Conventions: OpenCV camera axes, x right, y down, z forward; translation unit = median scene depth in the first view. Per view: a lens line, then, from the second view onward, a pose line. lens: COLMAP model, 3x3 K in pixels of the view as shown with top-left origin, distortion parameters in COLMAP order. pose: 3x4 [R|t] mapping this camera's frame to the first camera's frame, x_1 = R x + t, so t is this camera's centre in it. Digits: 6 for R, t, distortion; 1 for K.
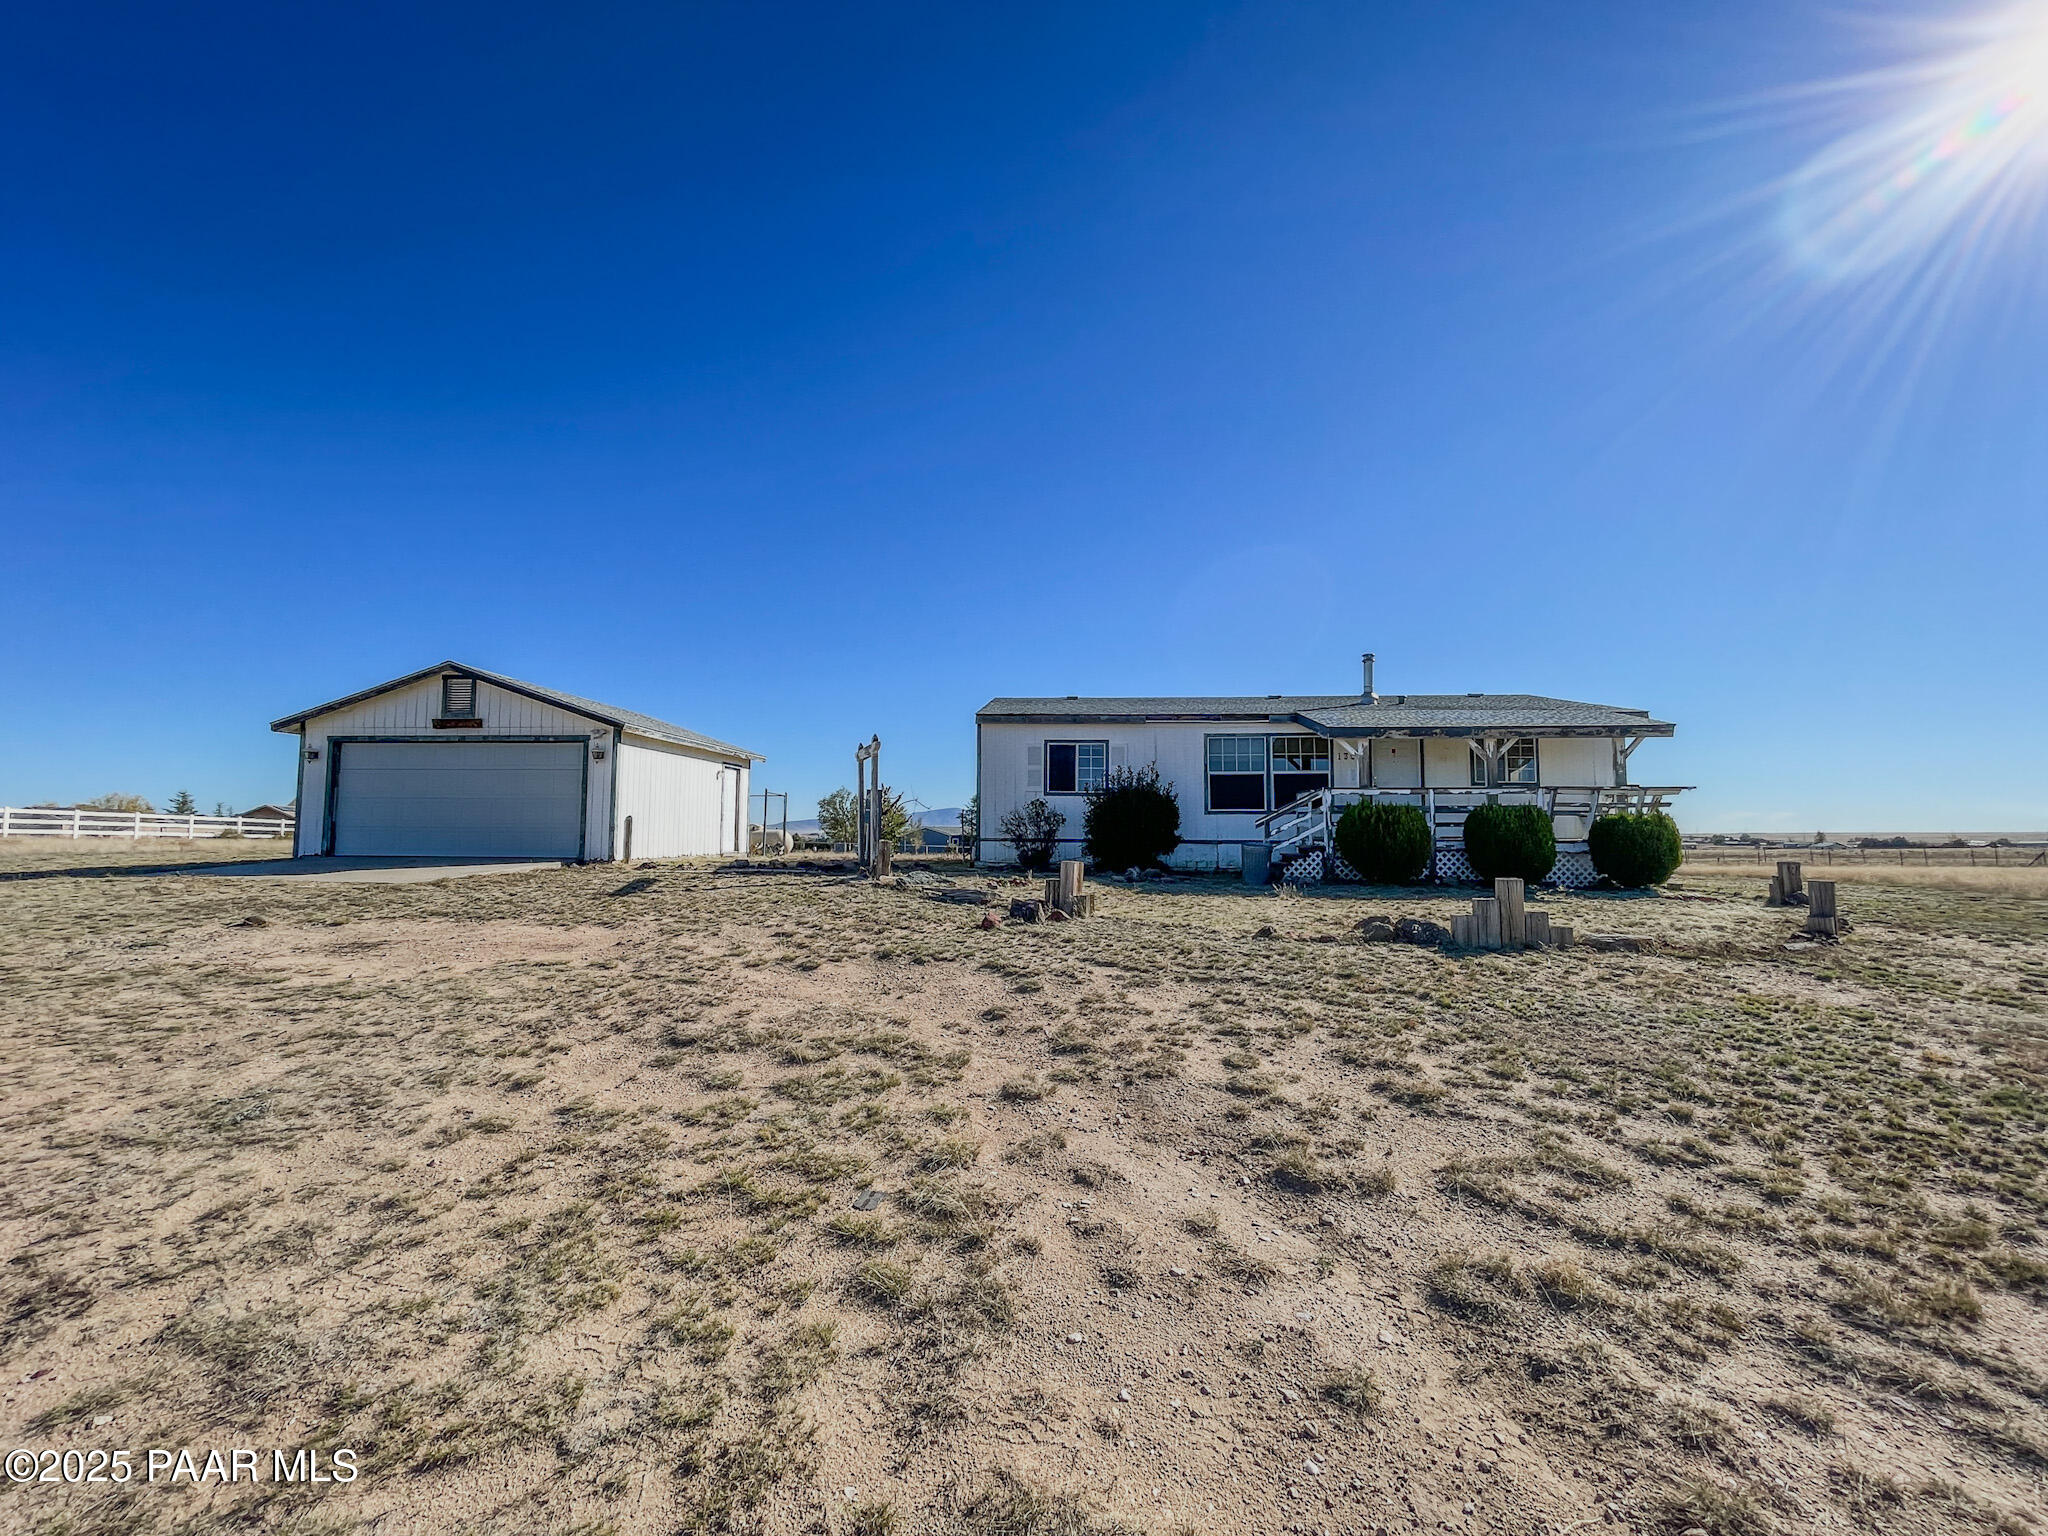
lens RADIAL K [[815.9, 0, 1020.9], [0, 815.9, 777.7], [0, 0, 1]] dist [-0.000287, -0.000066]
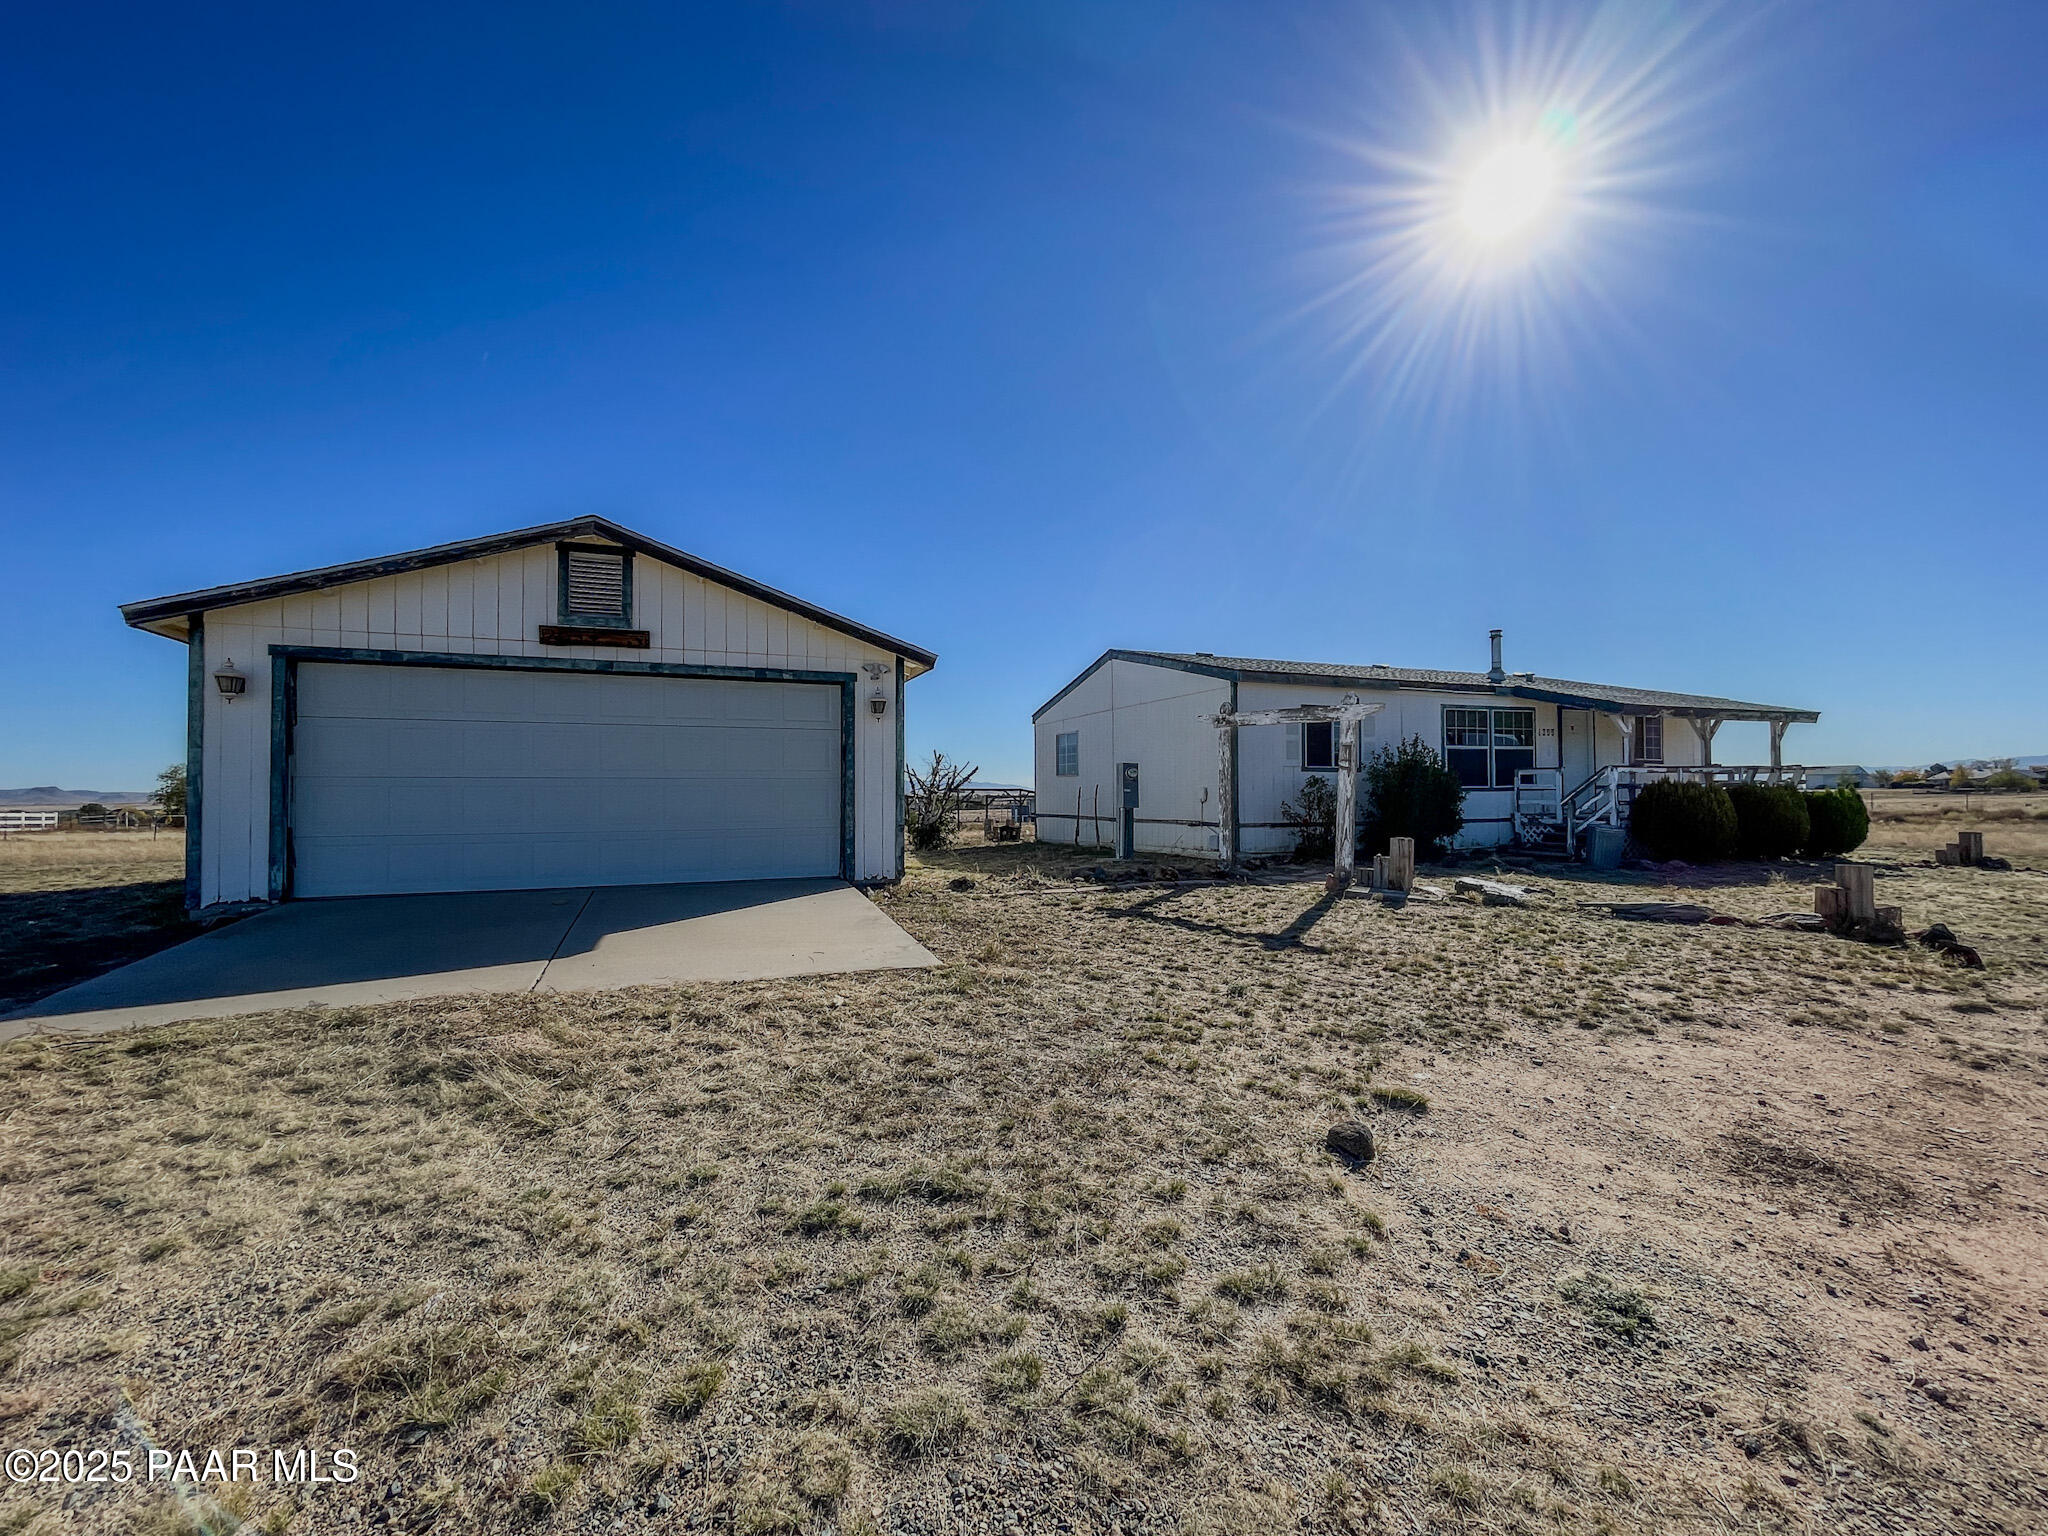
lens RADIAL K [[815.9, 0, 1020.9], [0, 815.9, 777.7], [0, 0, 1]] dist [-0.000287, -0.000066]
pose [[0.909170, -0.001888, 0.416421, -0.658558], [-0.016953, 0.998993, 0.041544, -0.002191], [-0.416080, -0.044830, 0.908222, 0.400409]]
